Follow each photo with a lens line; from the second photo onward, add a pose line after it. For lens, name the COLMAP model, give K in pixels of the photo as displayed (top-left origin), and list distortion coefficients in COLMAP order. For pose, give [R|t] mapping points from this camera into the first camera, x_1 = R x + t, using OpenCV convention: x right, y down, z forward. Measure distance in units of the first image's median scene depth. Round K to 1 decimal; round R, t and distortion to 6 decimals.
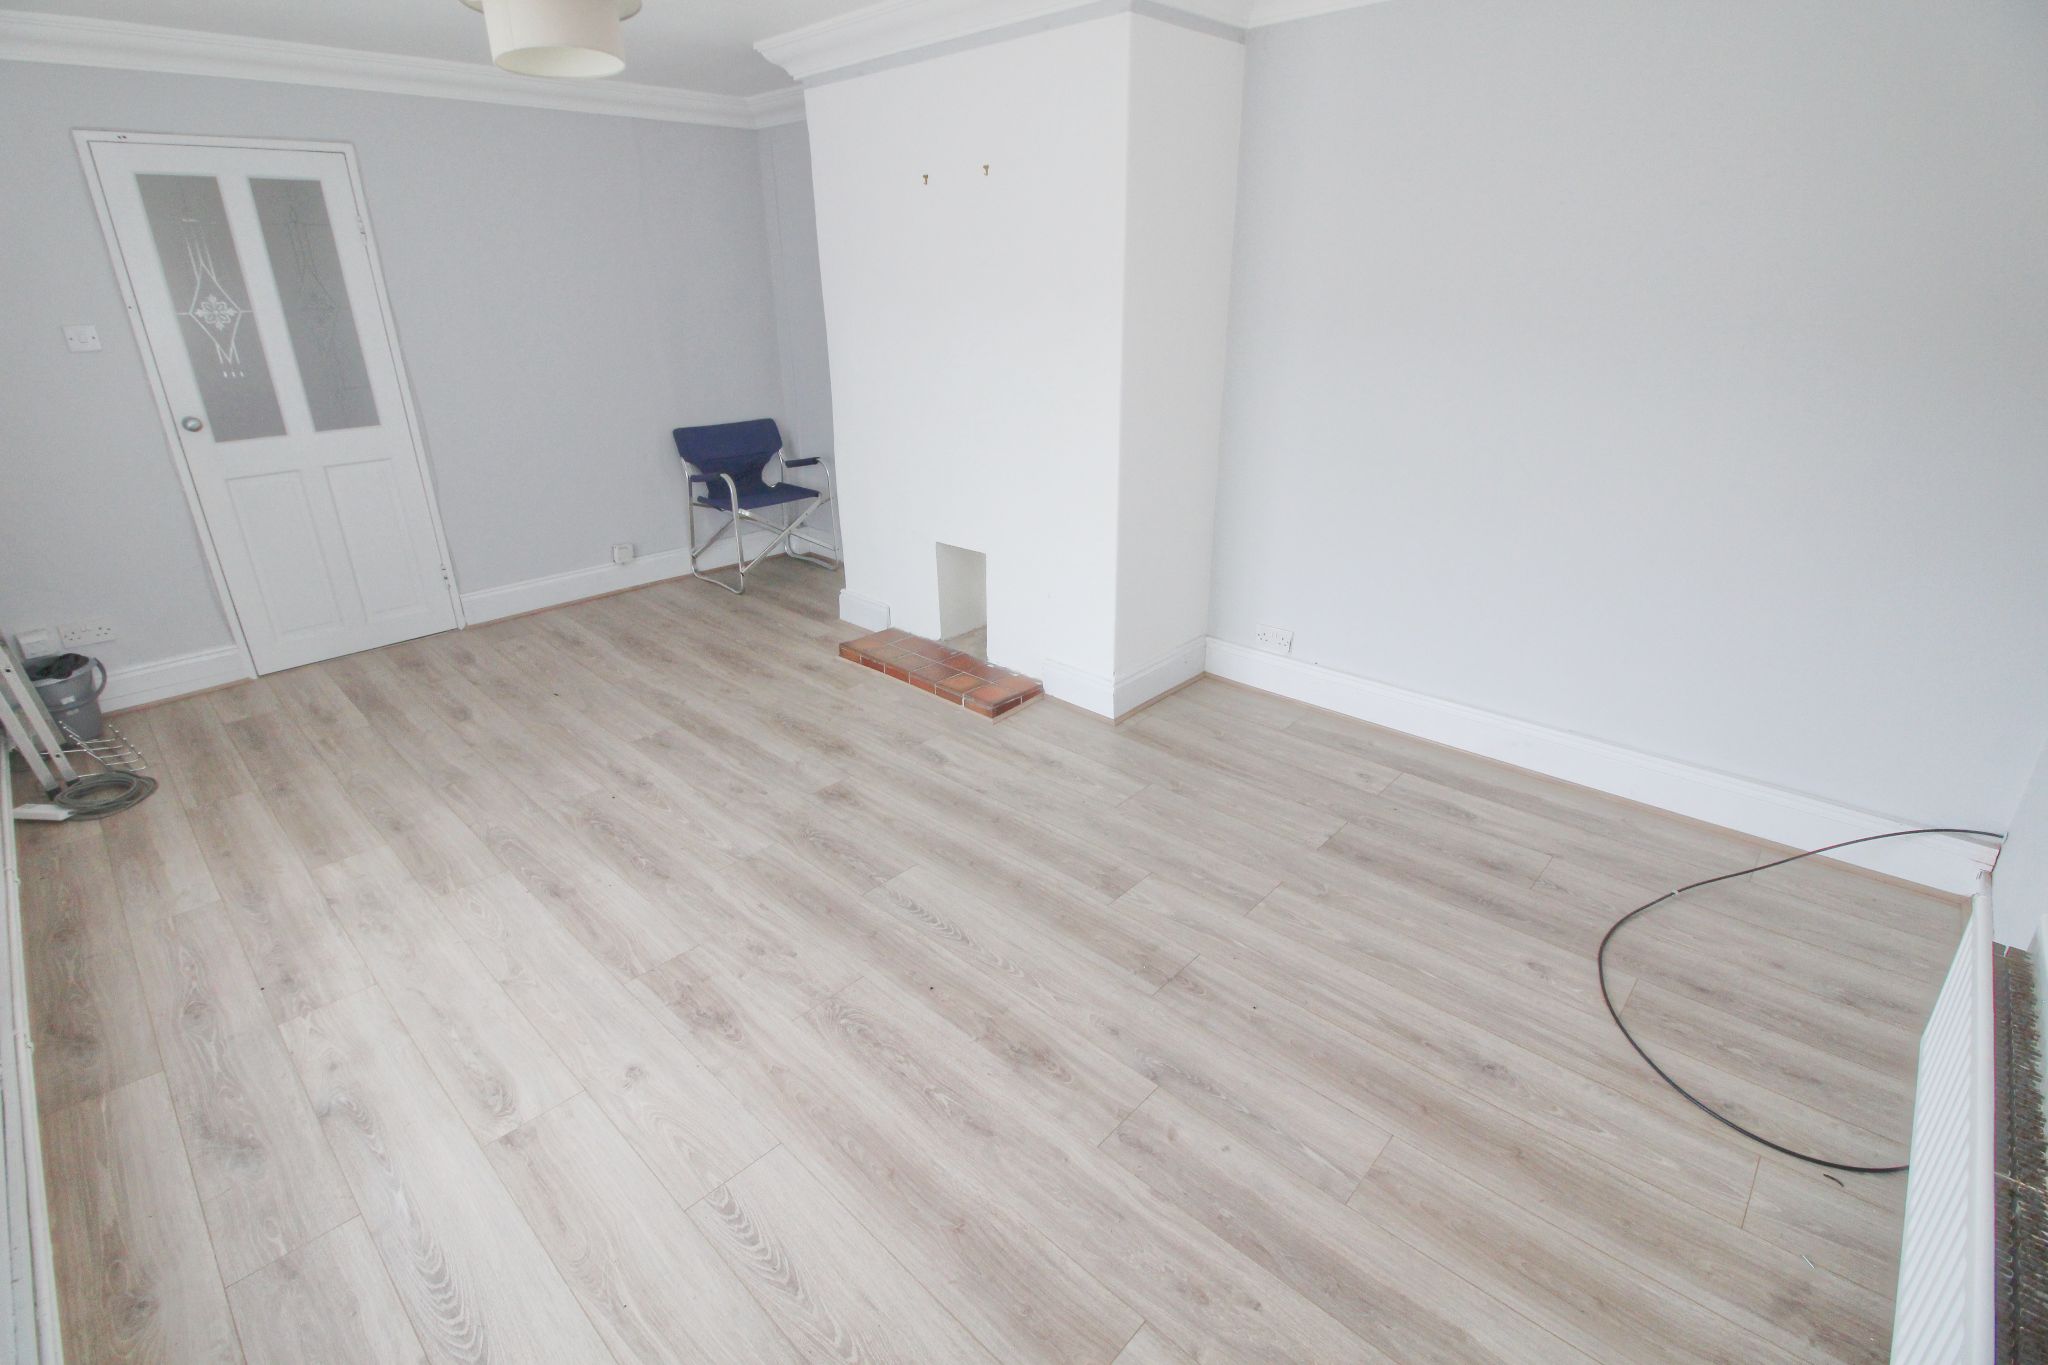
lens RADIAL K [[952.4, 0, 1024.0], [0, 952.4, 658.8], [0, 0, 1]] dist [-0.003572, -0.005619]
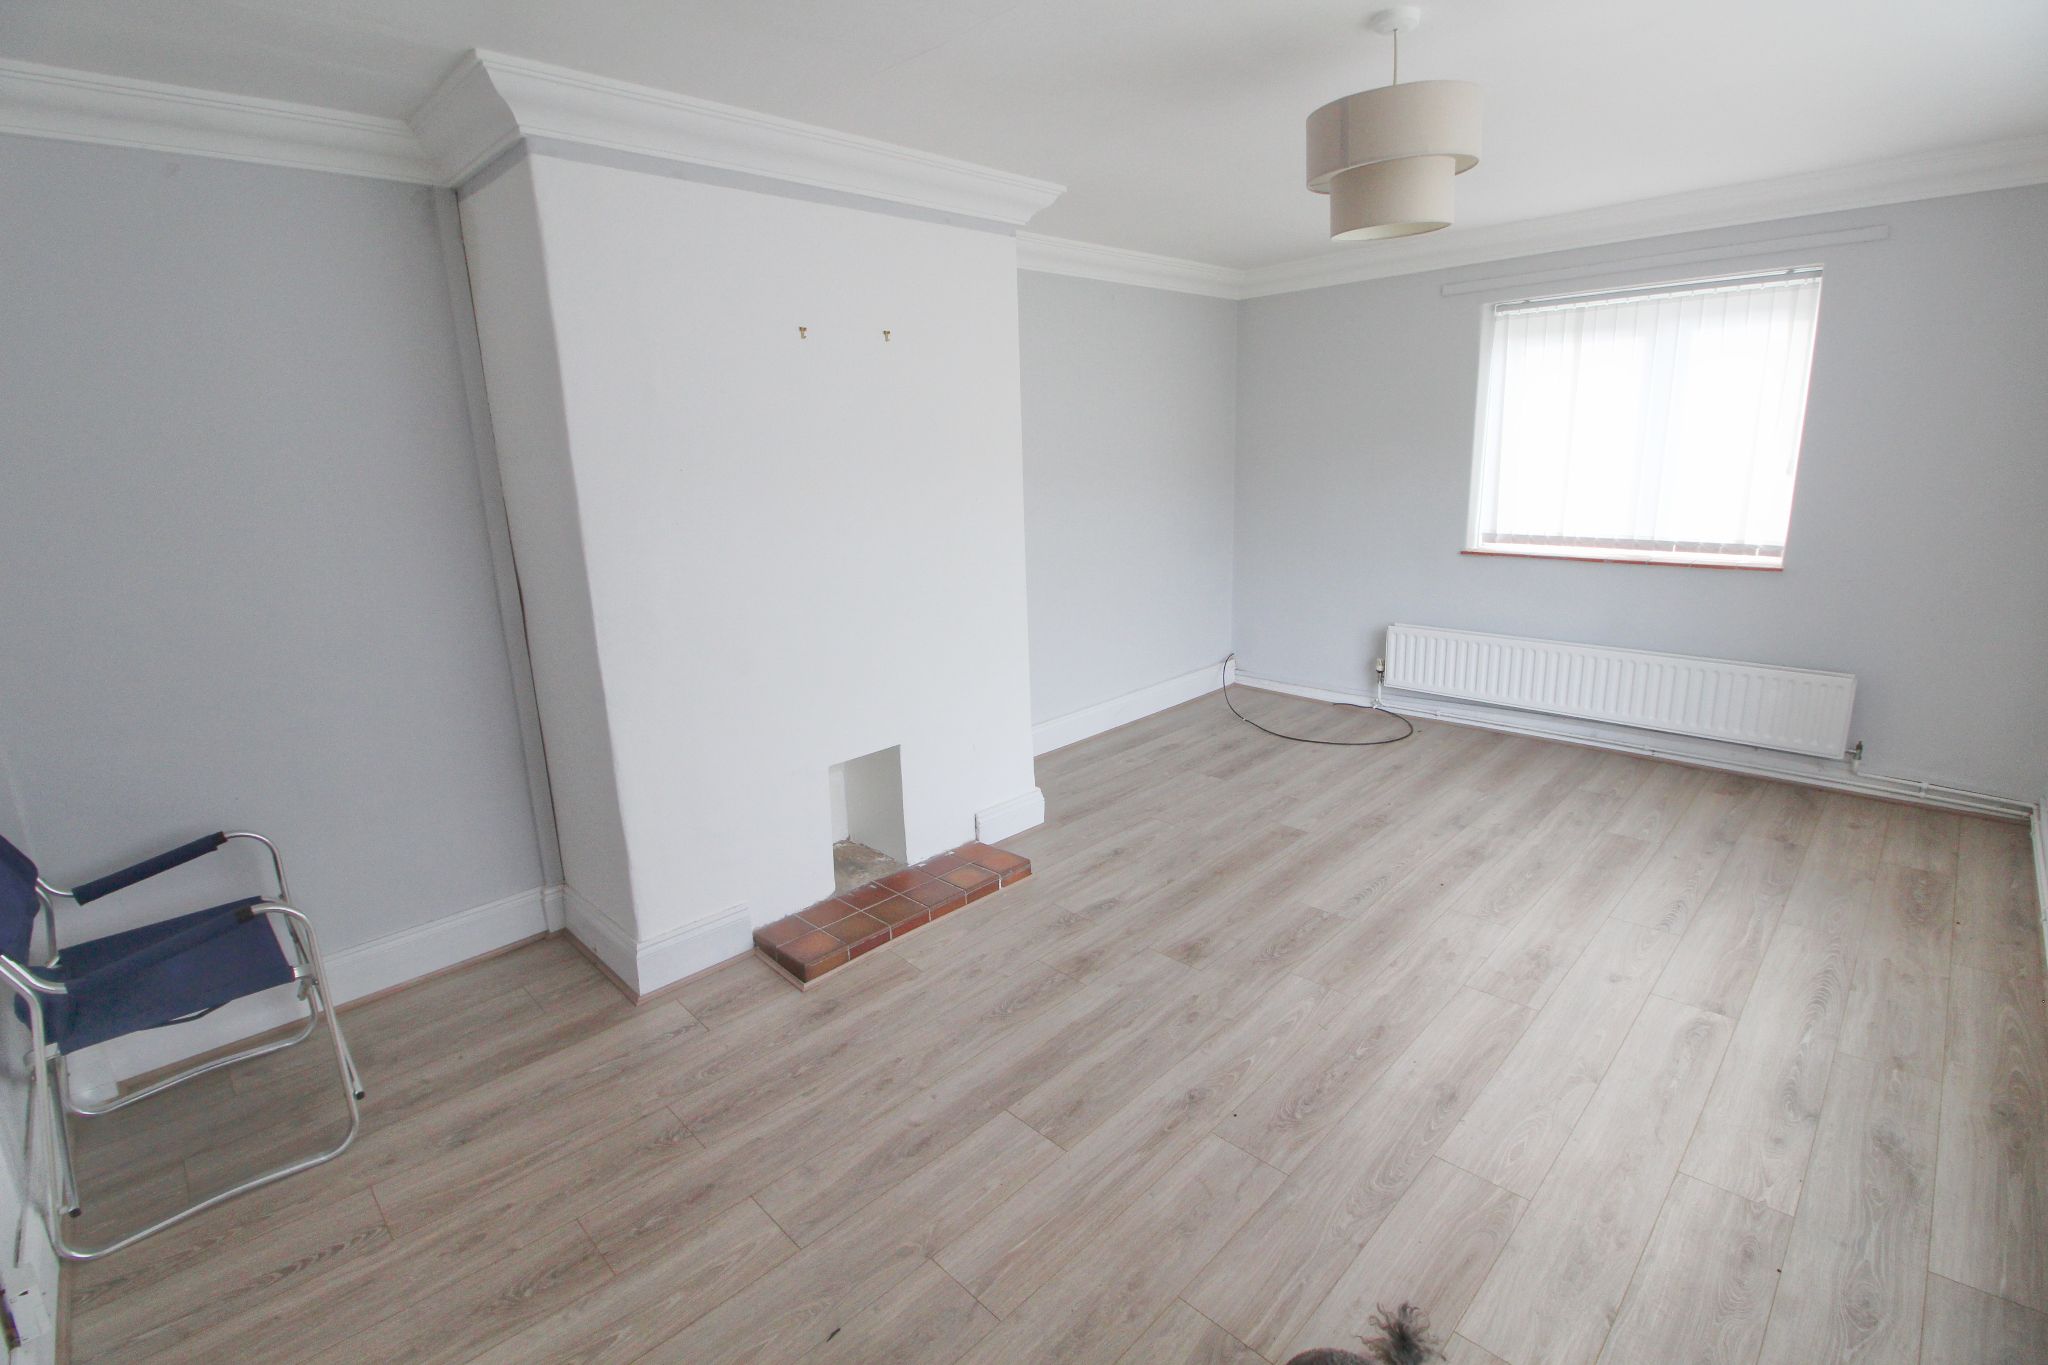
lens RADIAL K [[952.4, 0, 1024.0], [0, 952.4, 658.8], [0, 0, 1]] dist [-0.003572, -0.005619]
pose [[0.020686, -0.212983, 0.976837, -1.307875], [0.397117, 0.898416, 0.187474, -0.447154], [-0.917535, 0.384041, 0.103164, 1.152985]]
